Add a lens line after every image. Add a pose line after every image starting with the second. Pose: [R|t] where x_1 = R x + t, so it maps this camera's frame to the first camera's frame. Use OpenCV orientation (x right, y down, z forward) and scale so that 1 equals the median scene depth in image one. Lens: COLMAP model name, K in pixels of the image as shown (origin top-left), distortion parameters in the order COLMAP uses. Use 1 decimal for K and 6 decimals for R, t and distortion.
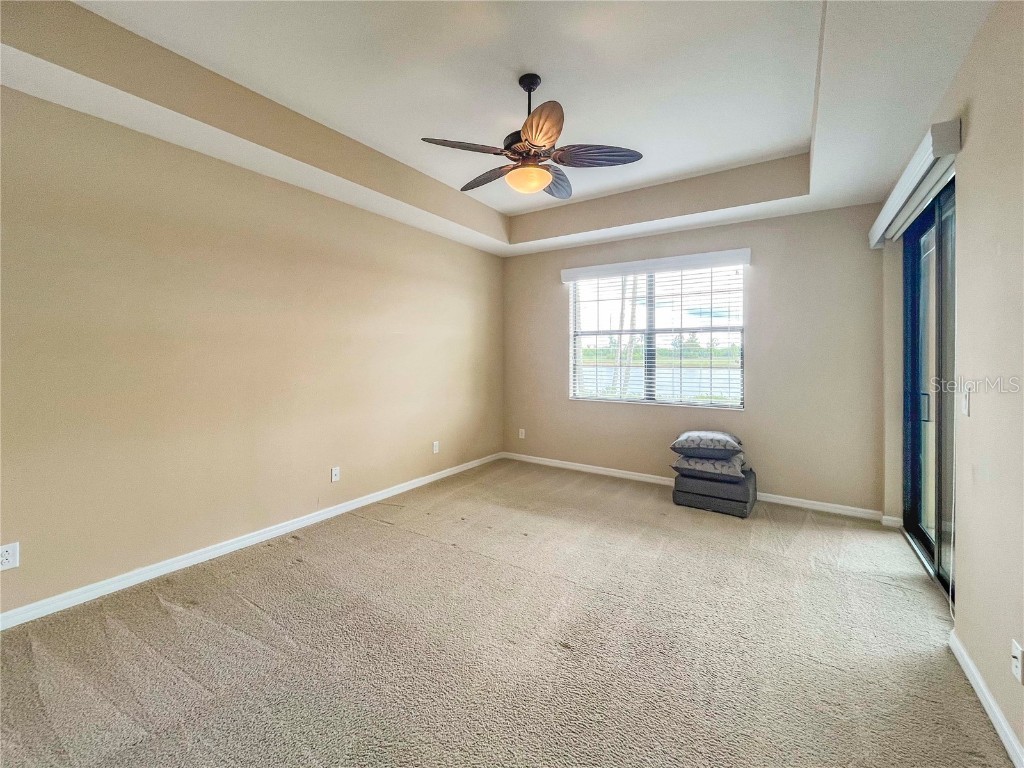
lens RADIAL K [[424.6, 0, 507.2], [0, 424.6, 357.1], [0, 0, 1]] dist [-0.001479, -0.000008]
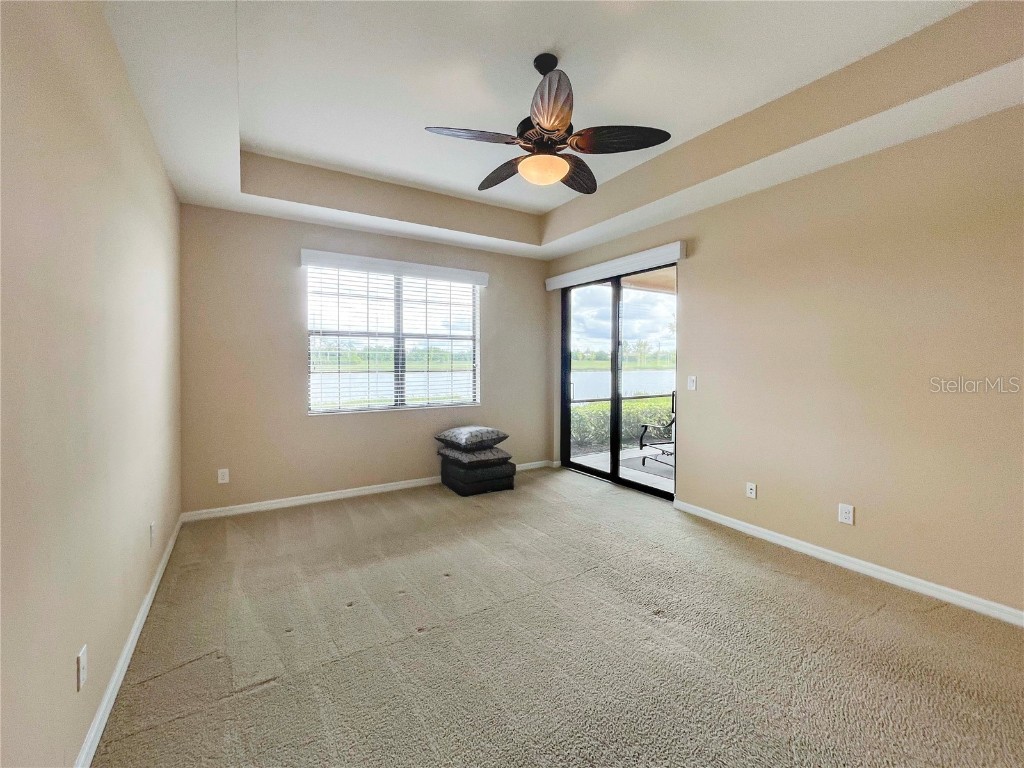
lens RADIAL K [[423.1, 0, 510.2], [0, 423.1, 364.8], [0, 0, 1]] dist [-0.001152, -0.000053]
pose [[0.413316, -0.010442, 0.910528, -0.466283], [-0.001989, 0.999922, 0.012371, -0.005625], [-0.910586, -0.006924, 0.413263, 0.381148]]
